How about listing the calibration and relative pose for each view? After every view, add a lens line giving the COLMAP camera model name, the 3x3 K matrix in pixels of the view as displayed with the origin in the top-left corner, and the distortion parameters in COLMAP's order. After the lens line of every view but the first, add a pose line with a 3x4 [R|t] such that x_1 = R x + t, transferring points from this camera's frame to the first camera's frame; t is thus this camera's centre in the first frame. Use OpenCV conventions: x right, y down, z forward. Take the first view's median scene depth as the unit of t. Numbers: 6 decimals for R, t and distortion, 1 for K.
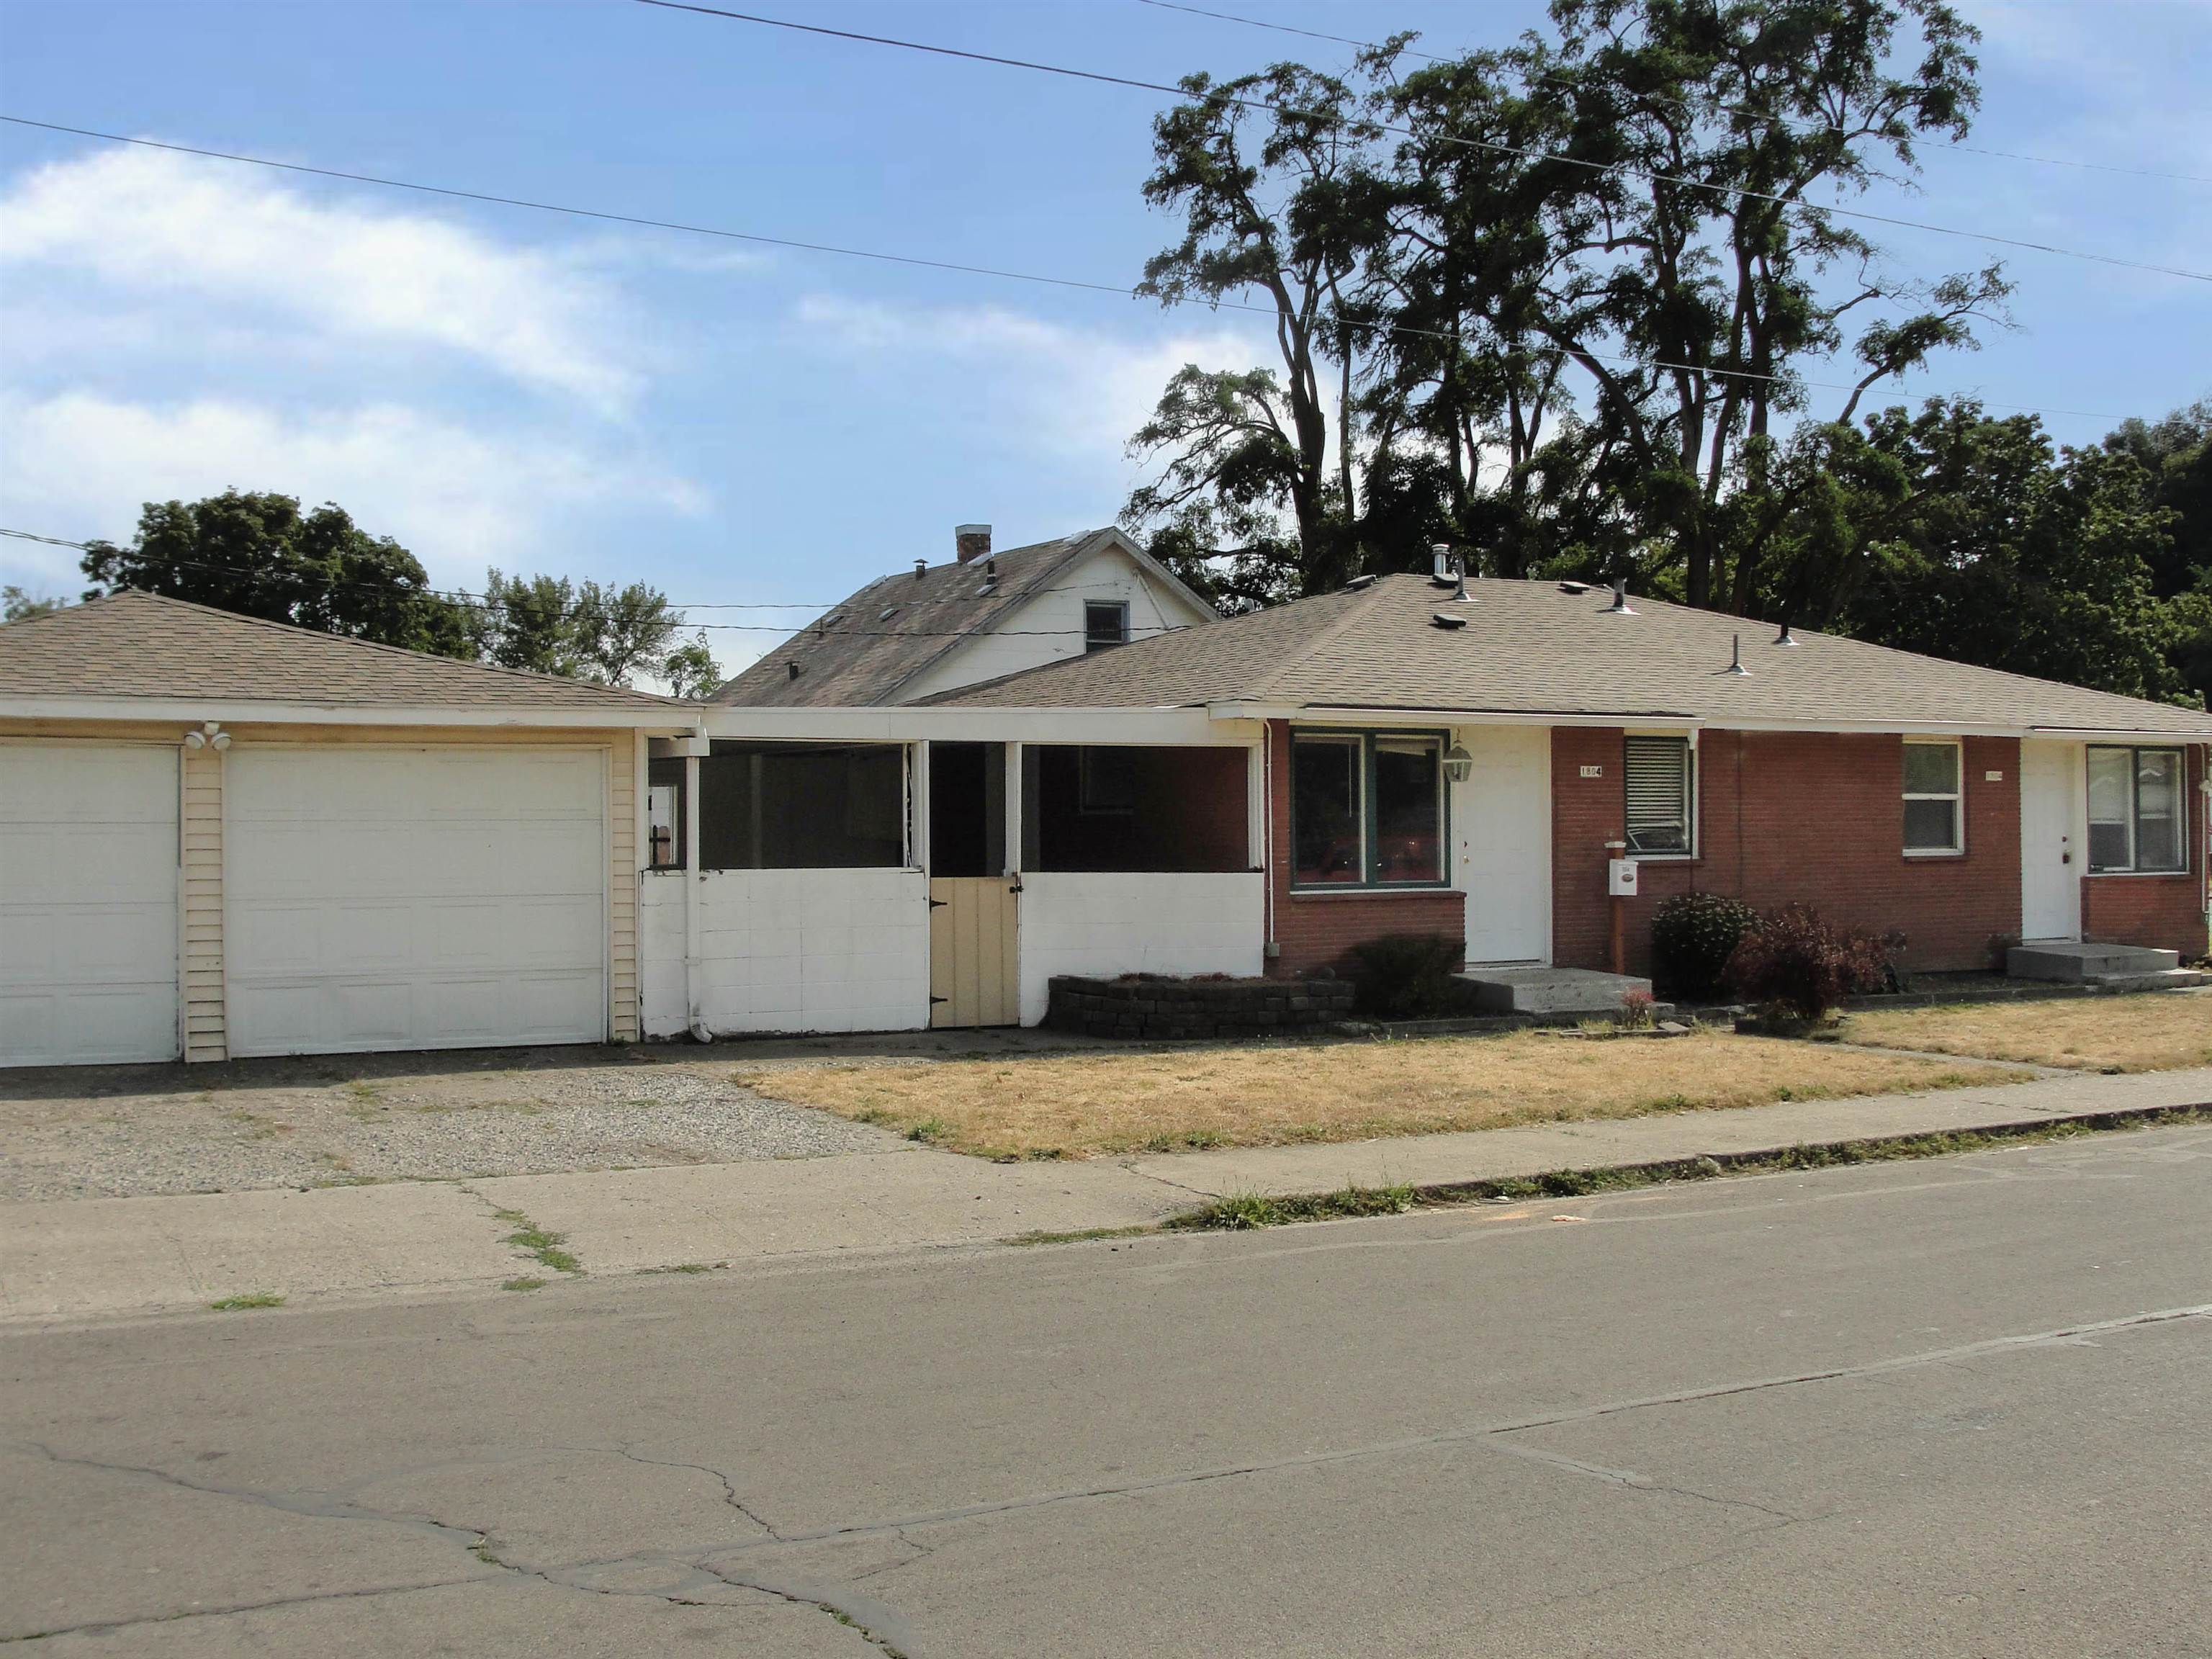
lens RADIAL K [[2535.5, 0, 1109.7], [0, 2535.5, 815.3], [0, 0, 1]] dist [-0.206859, 0.243145]
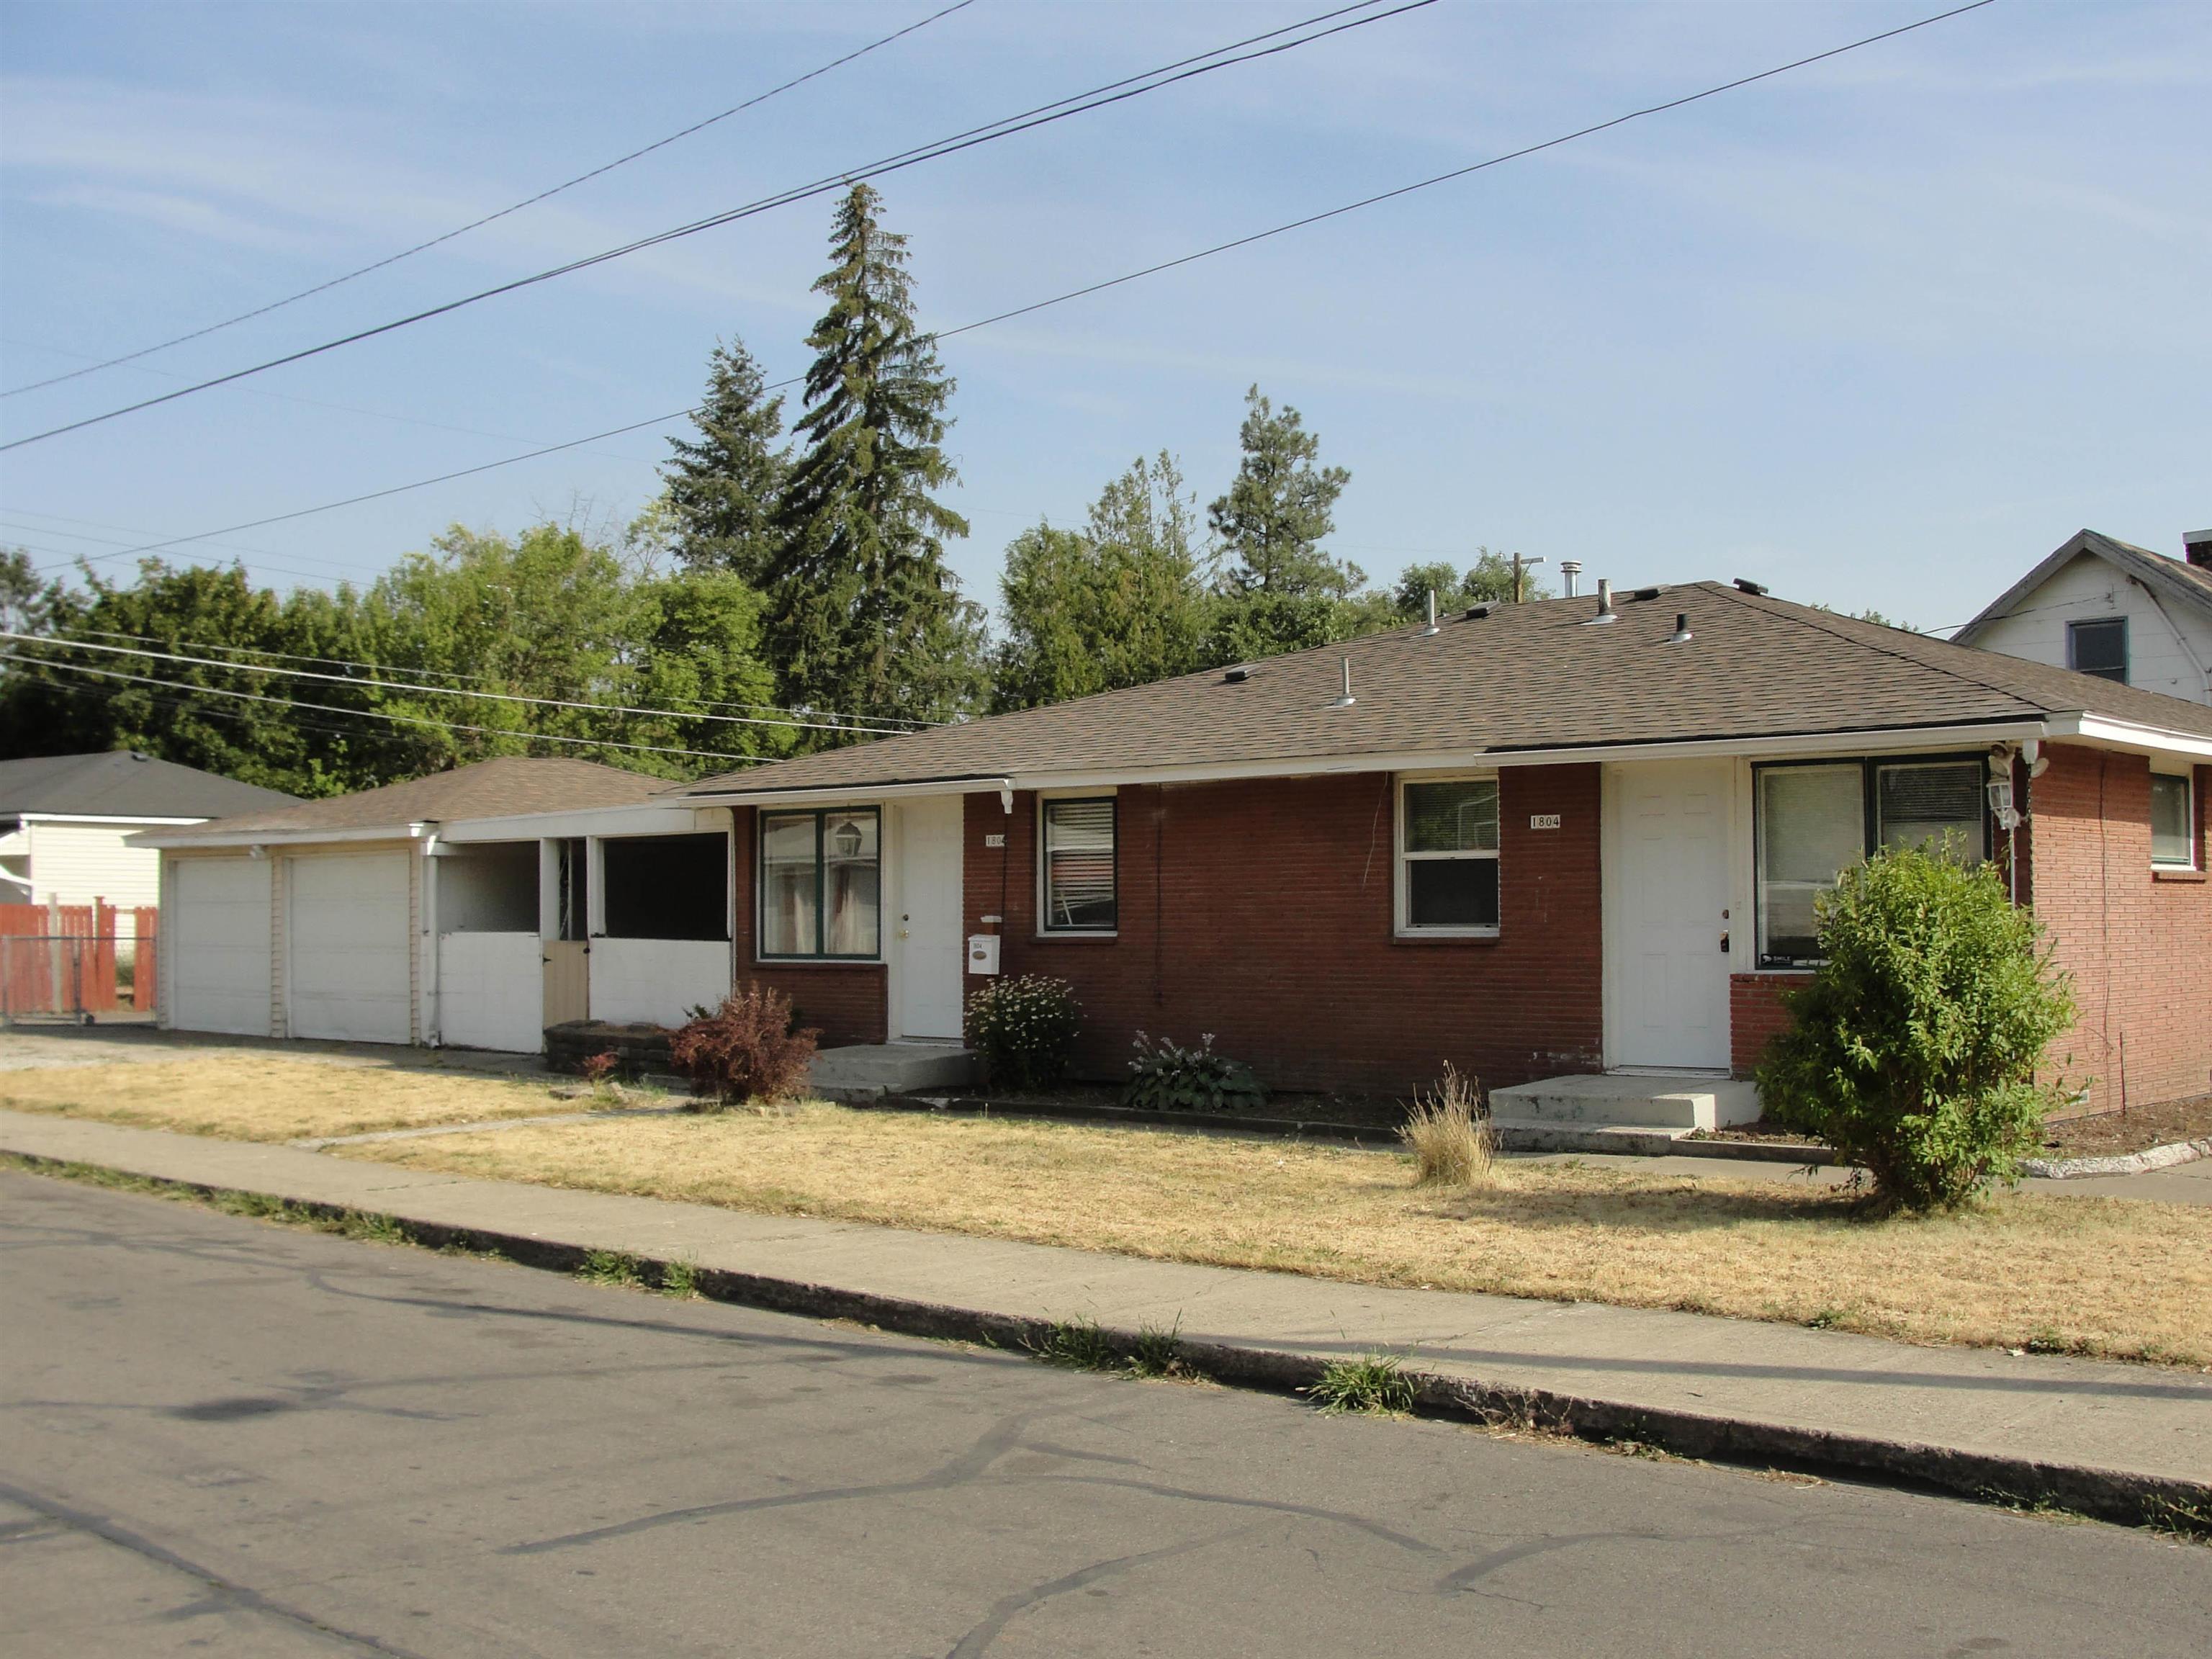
lens RADIAL K [[2535.5, 0, 1109.7], [0, 2535.5, 815.3], [0, 0, 1]] dist [-0.206859, 0.243145]
pose [[0.309774, -0.035716, -0.950139, 1.186778], [0.008726, 0.999359, -0.034721, 0.006615], [0.950770, 0.002464, 0.309887, 0.811670]]
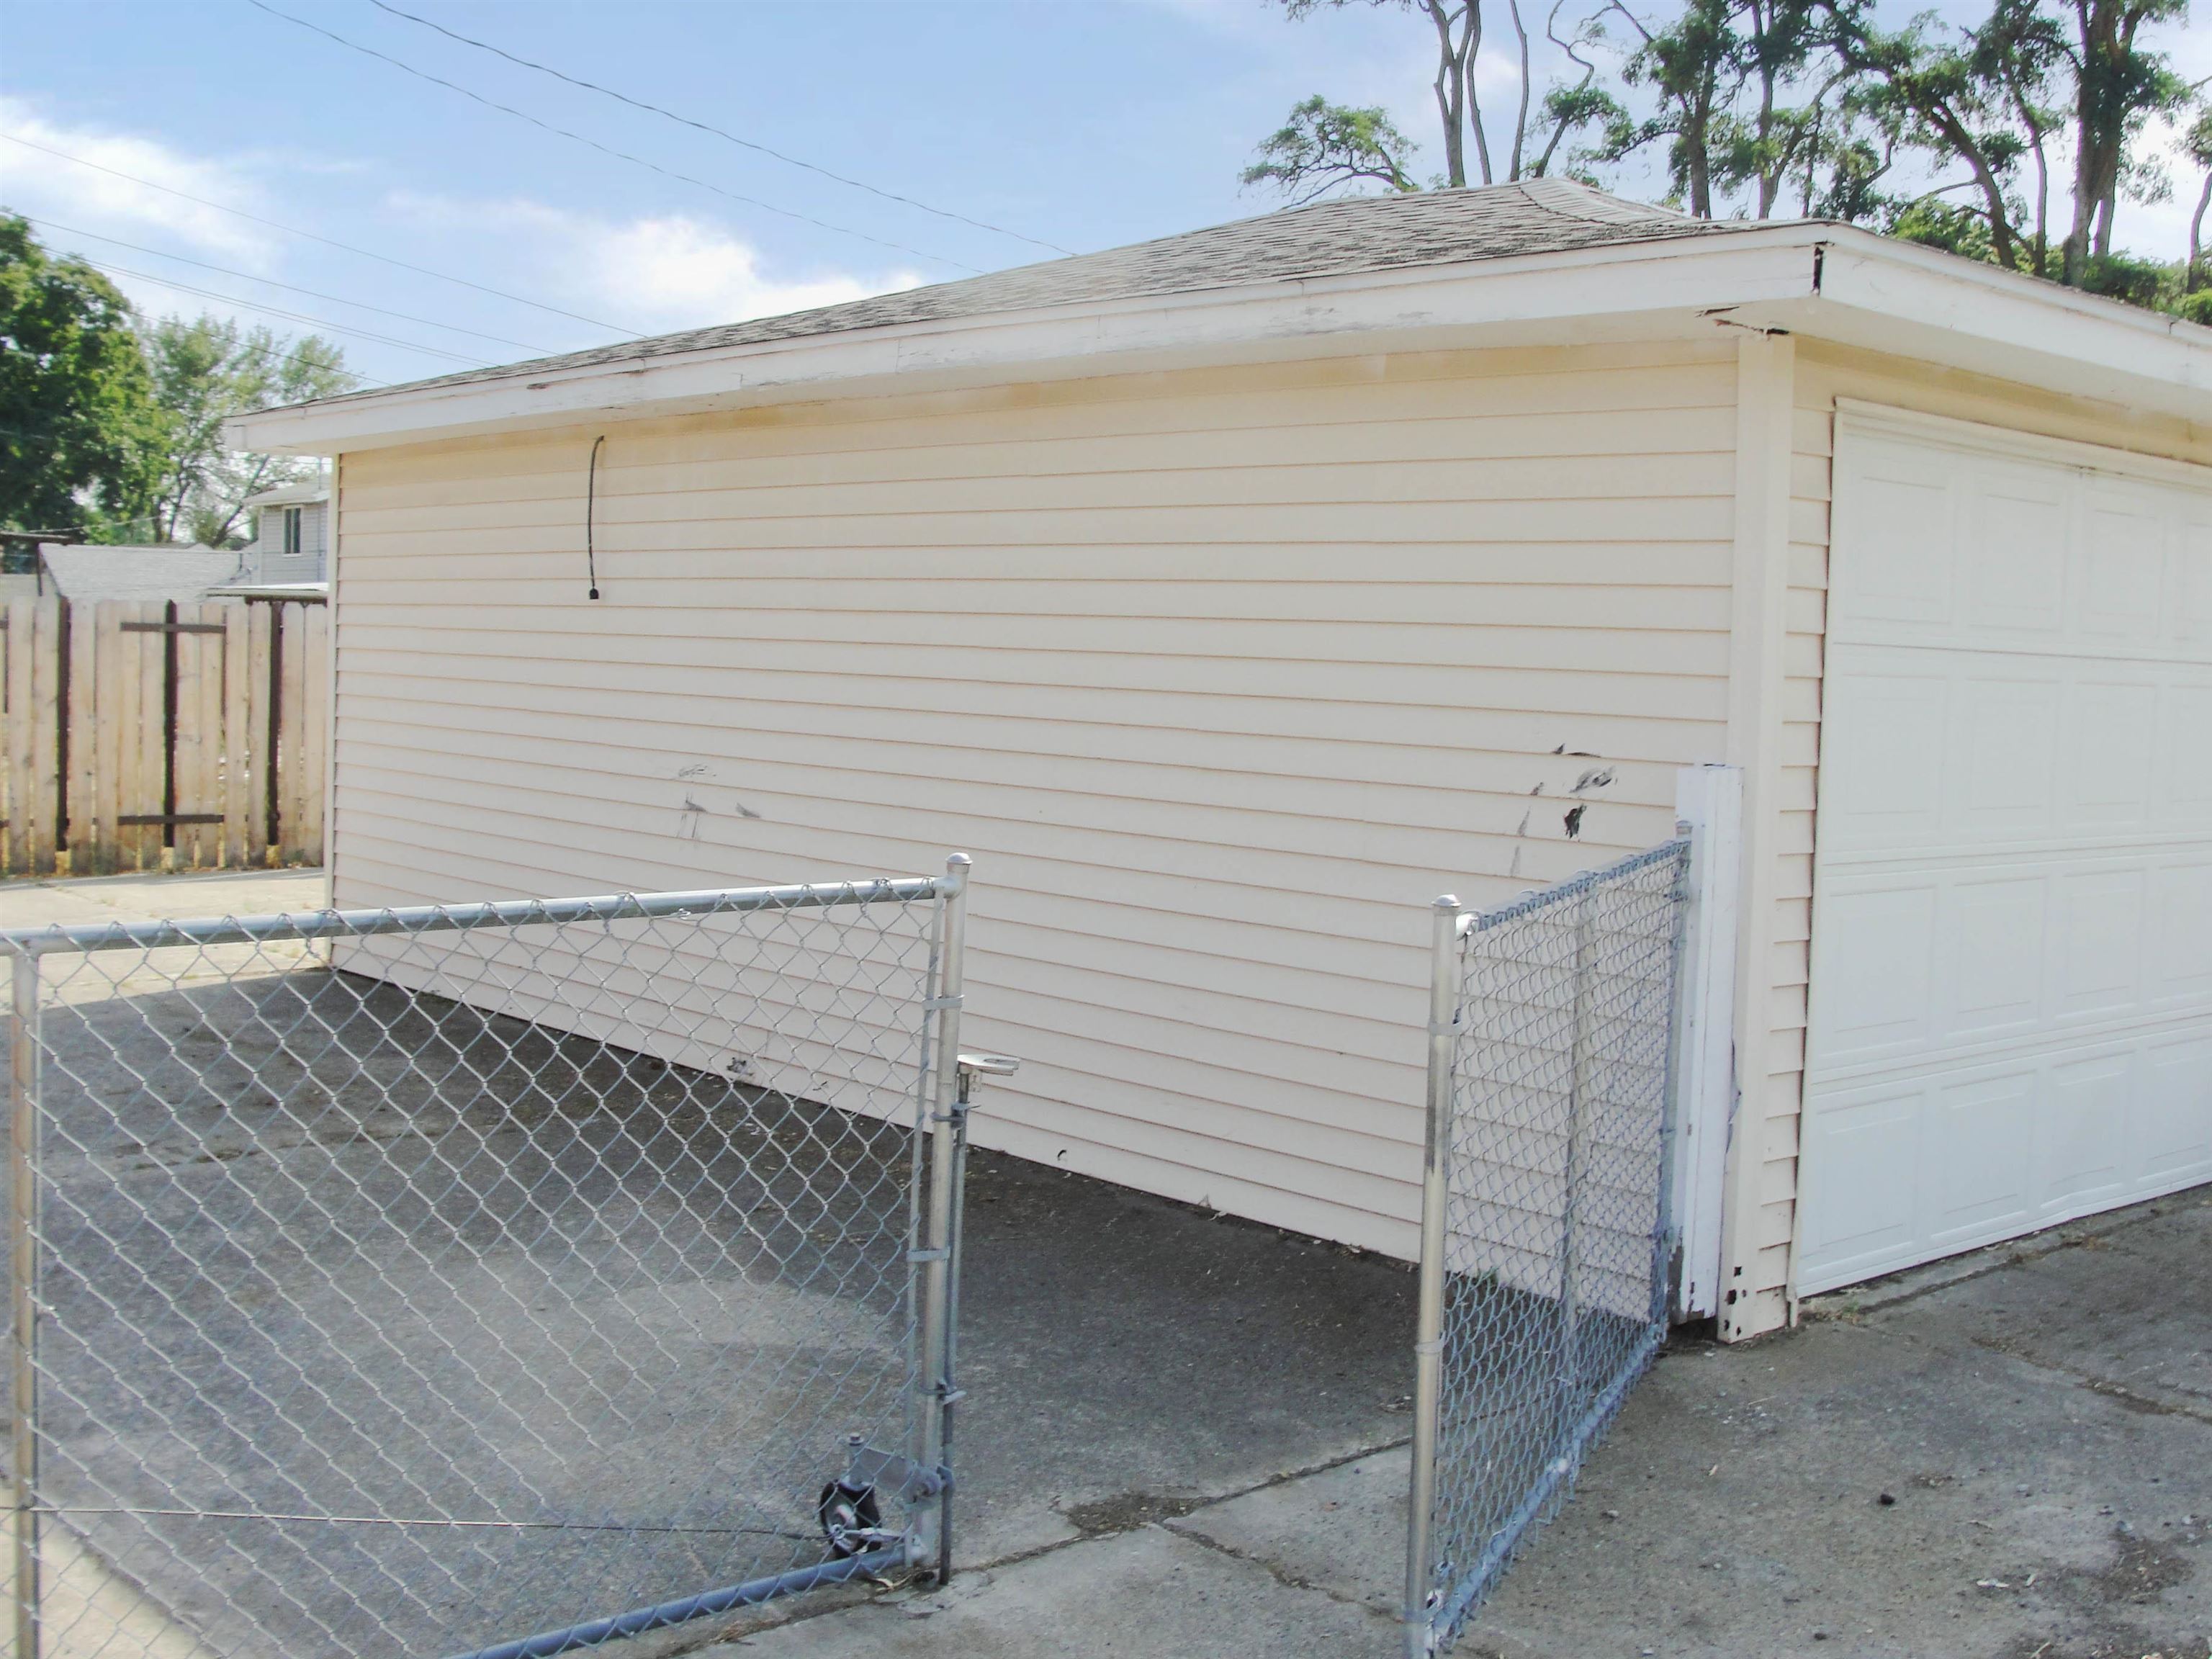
lens RADIAL K [[2546.7, 0, 1160.3], [0, 2546.7, 829.8], [0, 0, 1]] dist [-0.218220, 0.307544]
pose [[0.970468, 0.017429, 0.240601, -0.554772], [-0.037374, 0.996207, 0.078584, 0.003898], [-0.238319, -0.085255, 0.967438, 0.478560]]
